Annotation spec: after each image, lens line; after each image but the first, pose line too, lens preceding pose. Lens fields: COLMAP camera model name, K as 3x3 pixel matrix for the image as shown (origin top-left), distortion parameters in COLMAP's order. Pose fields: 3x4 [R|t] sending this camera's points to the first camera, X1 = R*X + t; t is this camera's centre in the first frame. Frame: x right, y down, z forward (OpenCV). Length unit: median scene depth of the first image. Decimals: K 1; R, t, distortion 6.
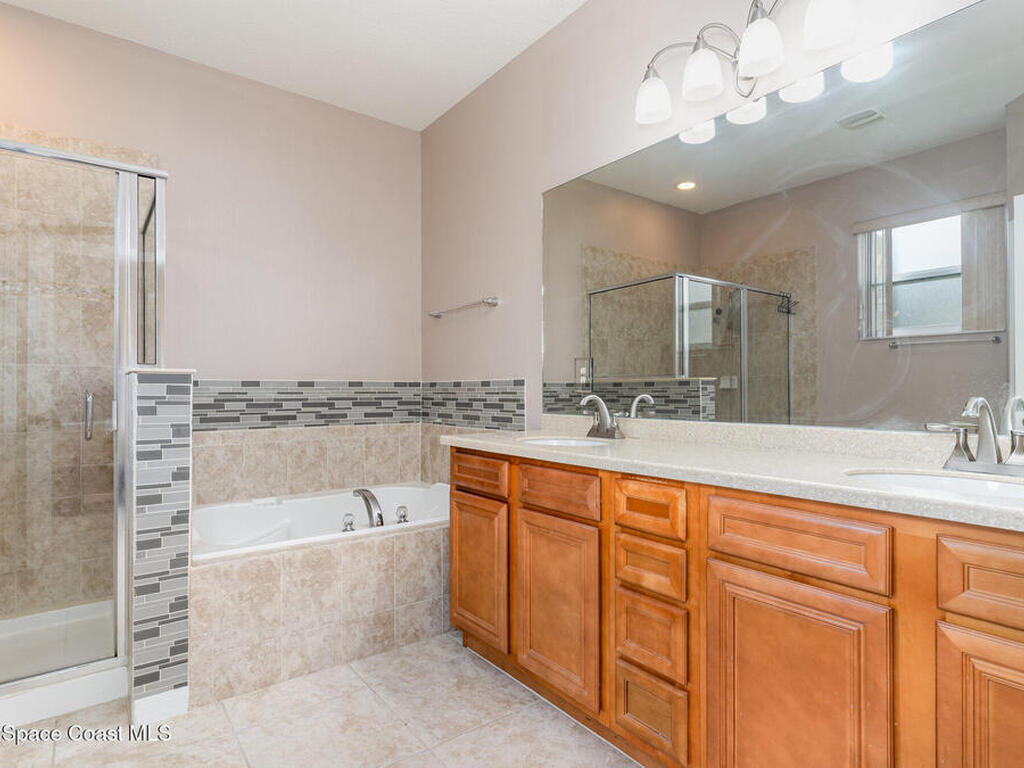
lens RADIAL K [[563.7, 0, 517.4], [0, 563.7, 385.4], [0, 0, 1]] dist [-0.001067, 0.000242]
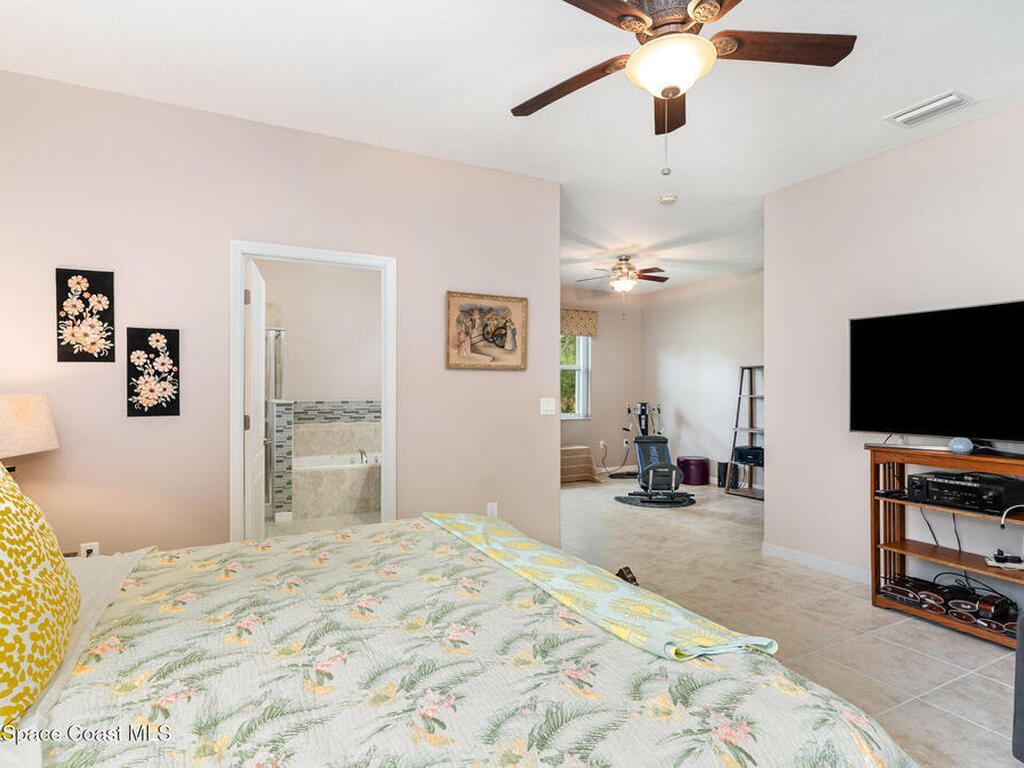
lens RADIAL K [[563.7, 0, 507.9], [0, 563.7, 390.9], [0, 0, 1]] dist [-0.001067, 0.000242]
pose [[0.984610, -0.002116, -0.174756, 0.848843], [0.003625, 0.999959, 0.008316, -0.086694], [0.174731, -0.008822, 0.984577, -1.382795]]
